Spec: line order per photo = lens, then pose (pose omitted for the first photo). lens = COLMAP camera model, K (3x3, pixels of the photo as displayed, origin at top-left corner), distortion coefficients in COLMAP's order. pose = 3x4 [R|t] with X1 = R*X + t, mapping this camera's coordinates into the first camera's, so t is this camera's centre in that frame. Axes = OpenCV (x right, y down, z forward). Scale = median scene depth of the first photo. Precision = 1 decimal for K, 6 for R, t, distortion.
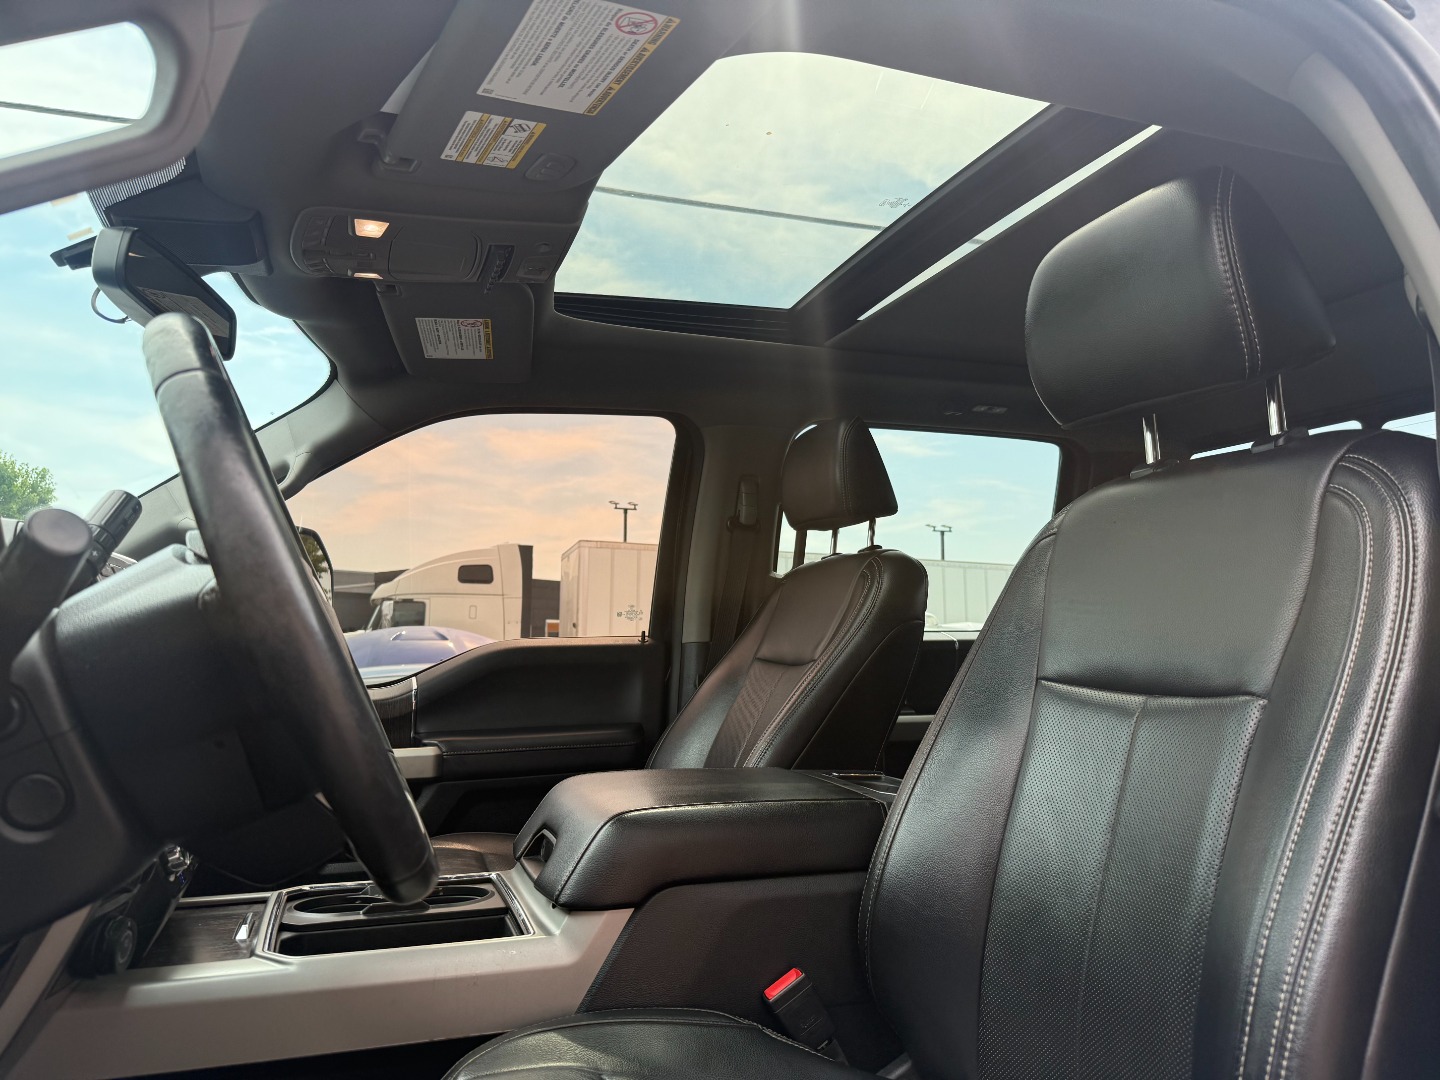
lens RADIAL K [[1015.0, 0, 720.3], [0, 1015.0, 532.7], [0, 0, 1]] dist [-0.000255, -0.003894]
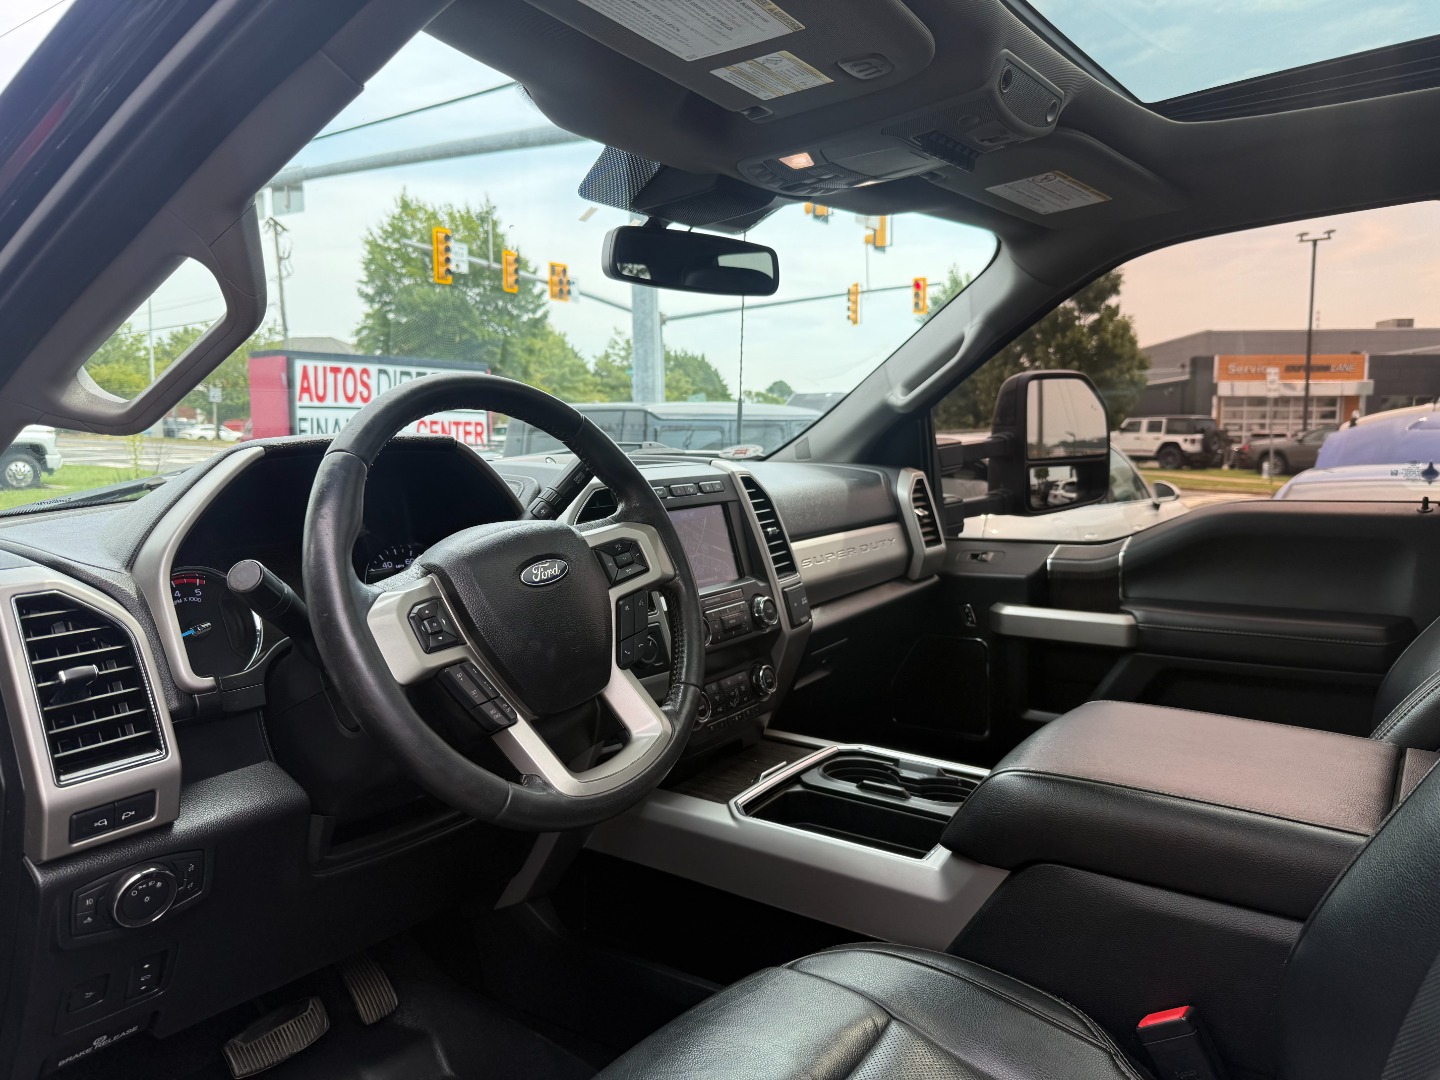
lens RADIAL K [[1015.0, 0, 724.0], [0, 1015.0, 547.2], [0, 0, 1]] dist [-0.000255, -0.003894]
pose [[0.553607, 0.084460, -0.828484, 0.521943], [0.119991, 0.976373, 0.179716, -0.123196], [0.824088, -0.198903, 0.530393, 0.345097]]
